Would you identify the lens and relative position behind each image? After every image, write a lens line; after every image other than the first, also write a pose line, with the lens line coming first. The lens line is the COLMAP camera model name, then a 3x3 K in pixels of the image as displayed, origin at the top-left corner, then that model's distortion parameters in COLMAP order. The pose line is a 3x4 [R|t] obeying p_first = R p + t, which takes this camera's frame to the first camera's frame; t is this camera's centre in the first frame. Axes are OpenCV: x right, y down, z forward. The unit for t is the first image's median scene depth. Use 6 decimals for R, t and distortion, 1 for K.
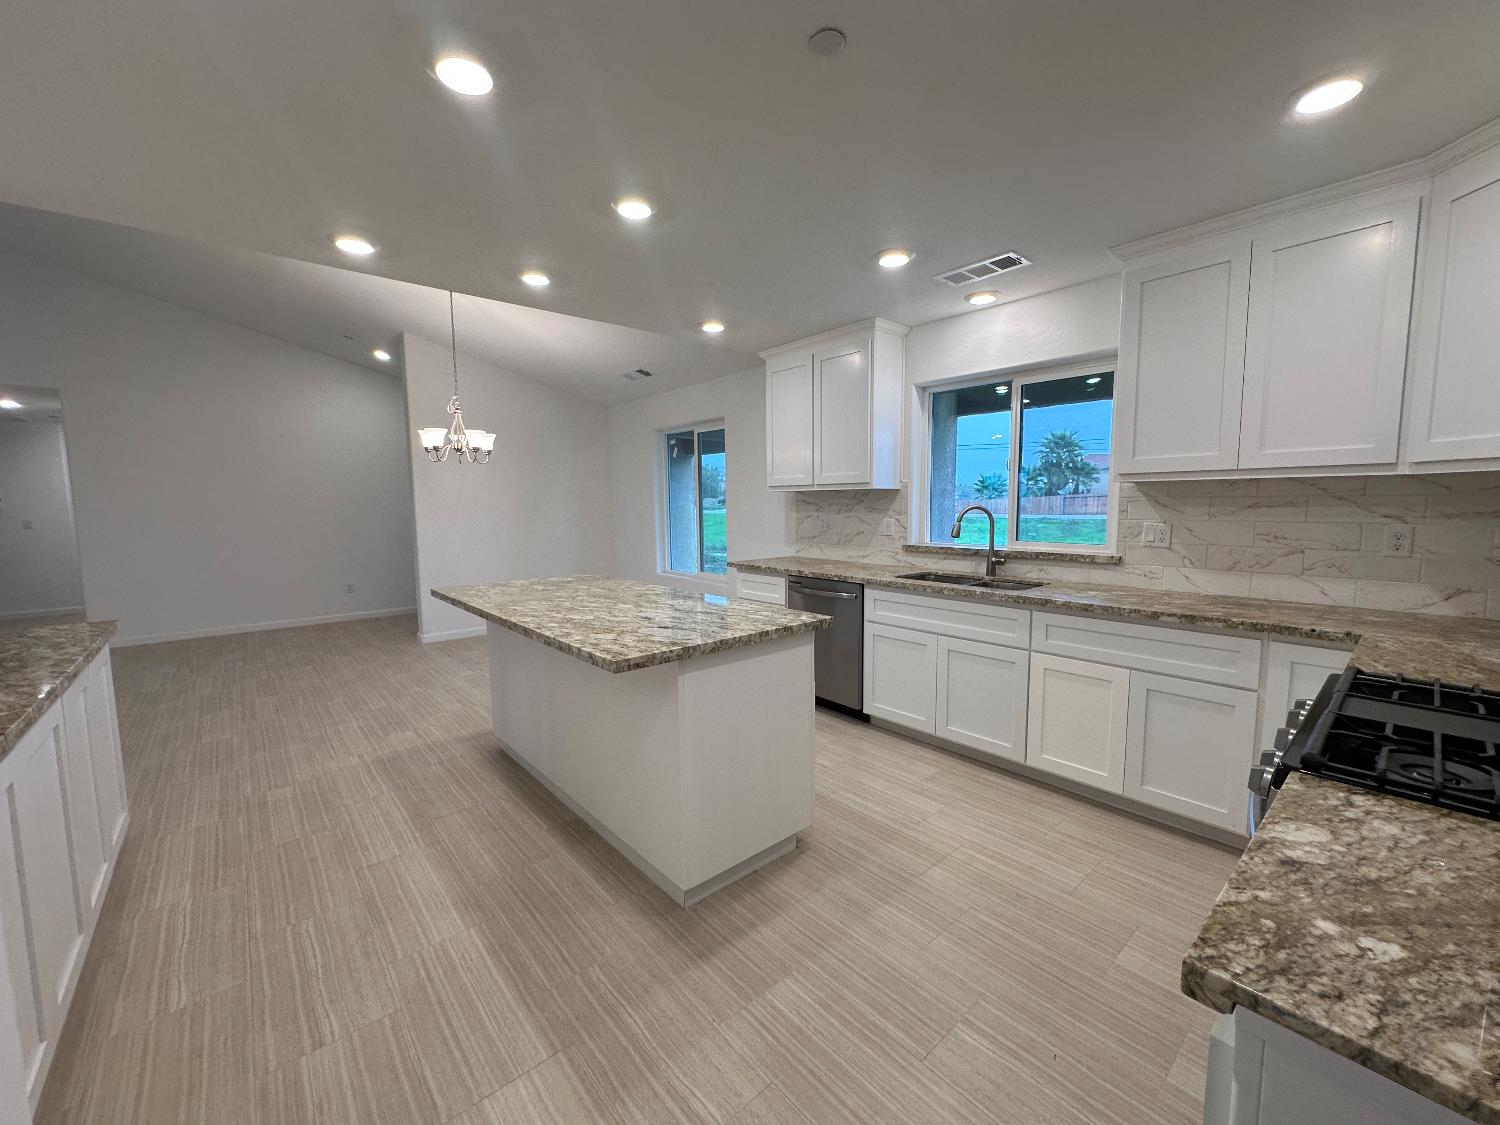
lens RADIAL K [[608.5, 0, 752.5], [0, 608.5, 561.9], [0, 0, 1]] dist [-0.011061, 0.001190]
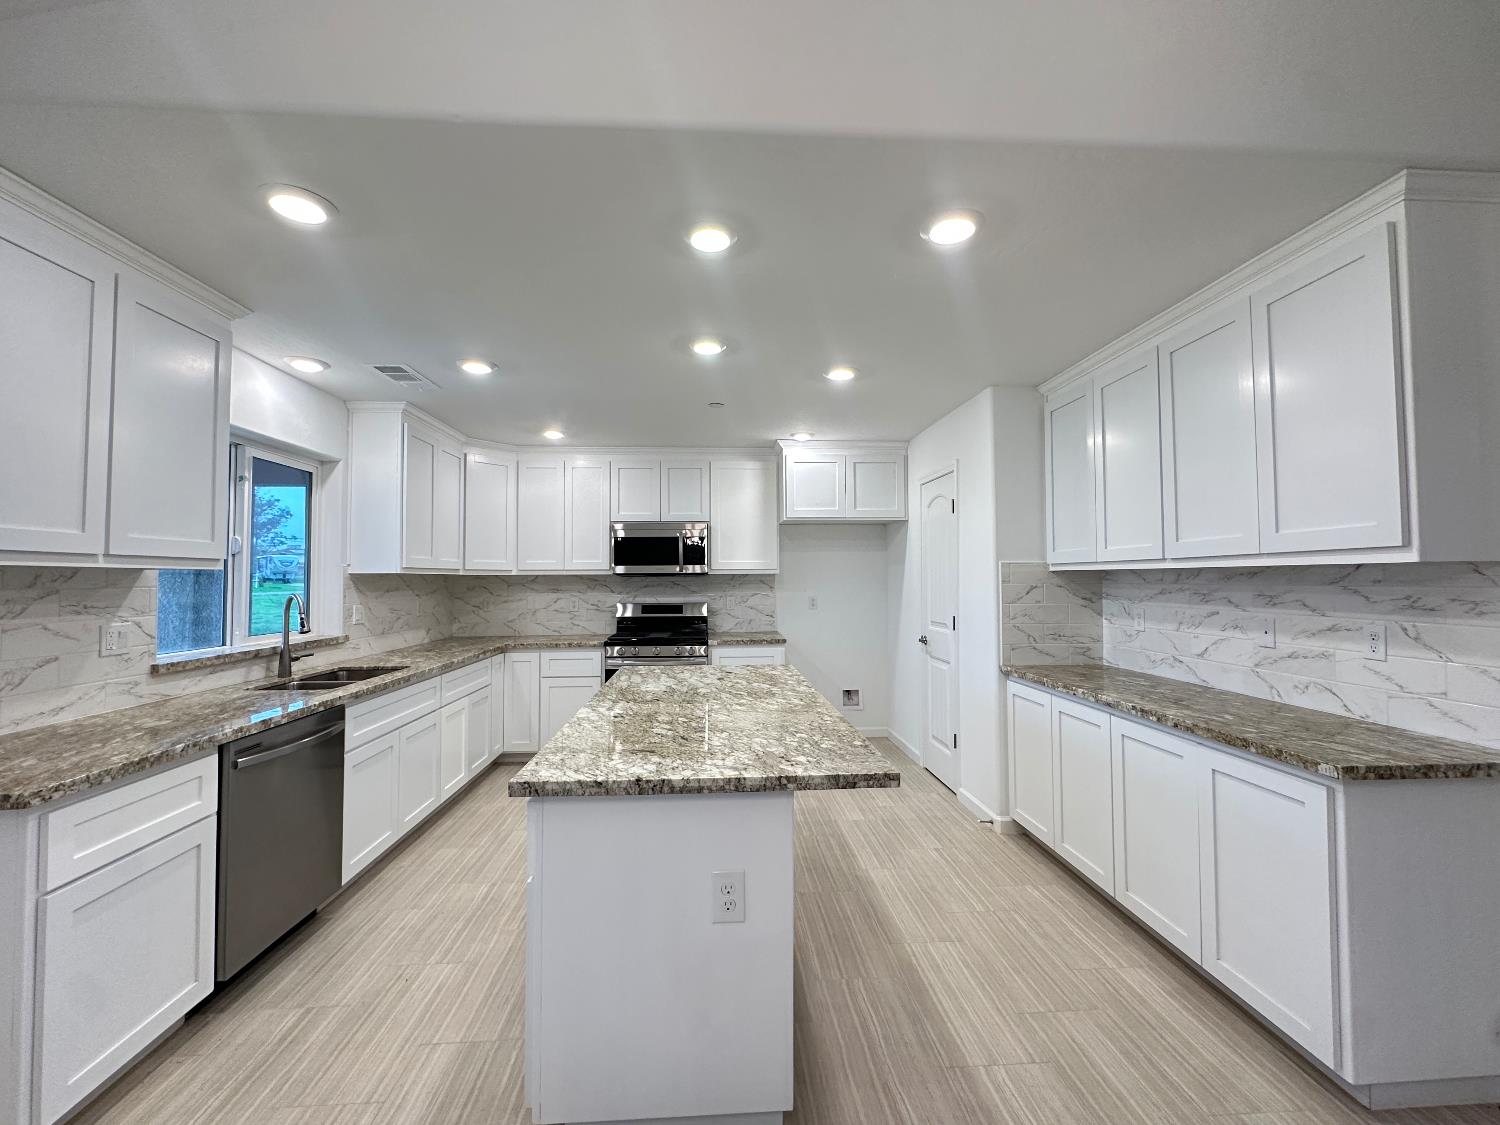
lens RADIAL K [[608.5, 0, 758.1], [0, 608.5, 563.8], [0, 0, 1]] dist [-0.011061, 0.001190]
pose [[-0.800705, 0.026647, 0.598467, -0.626065], [0.068222, 0.996567, 0.046903, -0.125141], [-0.595162, 0.078384, -0.799774, 1.228775]]
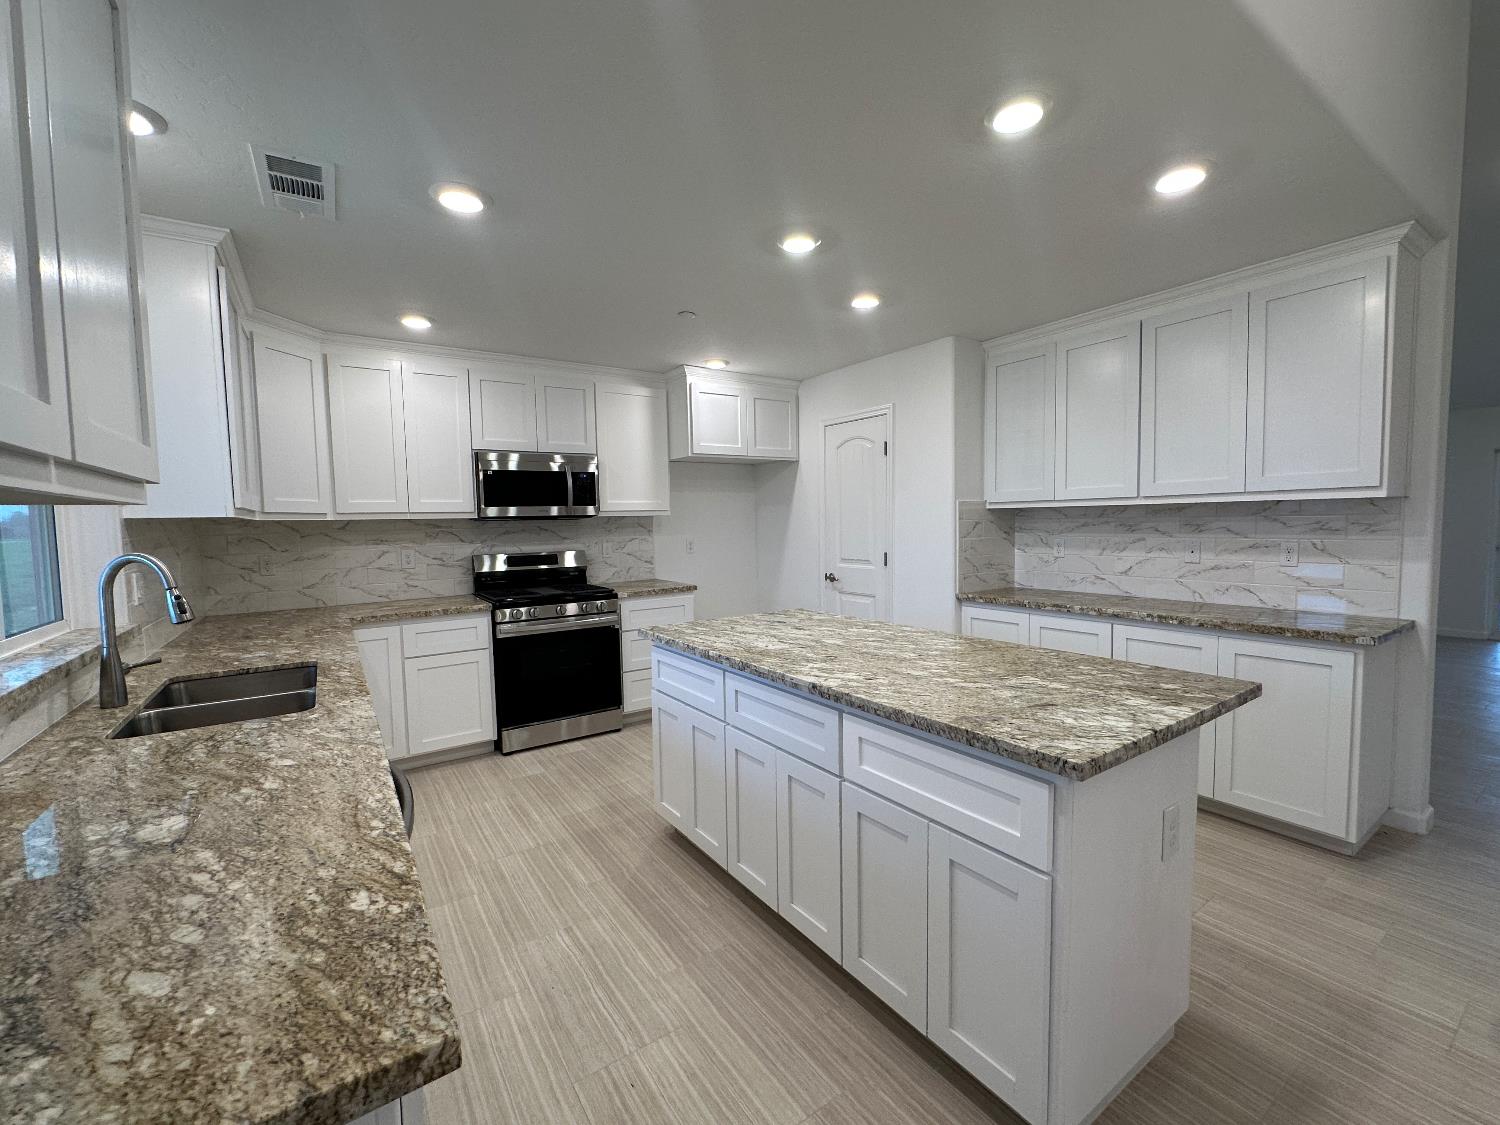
lens RADIAL K [[608.5, 0, 748.3], [0, 608.5, 562.9], [0, 0, 1]] dist [-0.011061, 0.001190]
pose [[-0.991413, 0.019089, 0.129367, -0.116327], [0.040224, 0.985840, 0.162794, -0.137248], [-0.124428, 0.166600, -0.978142, 1.334480]]
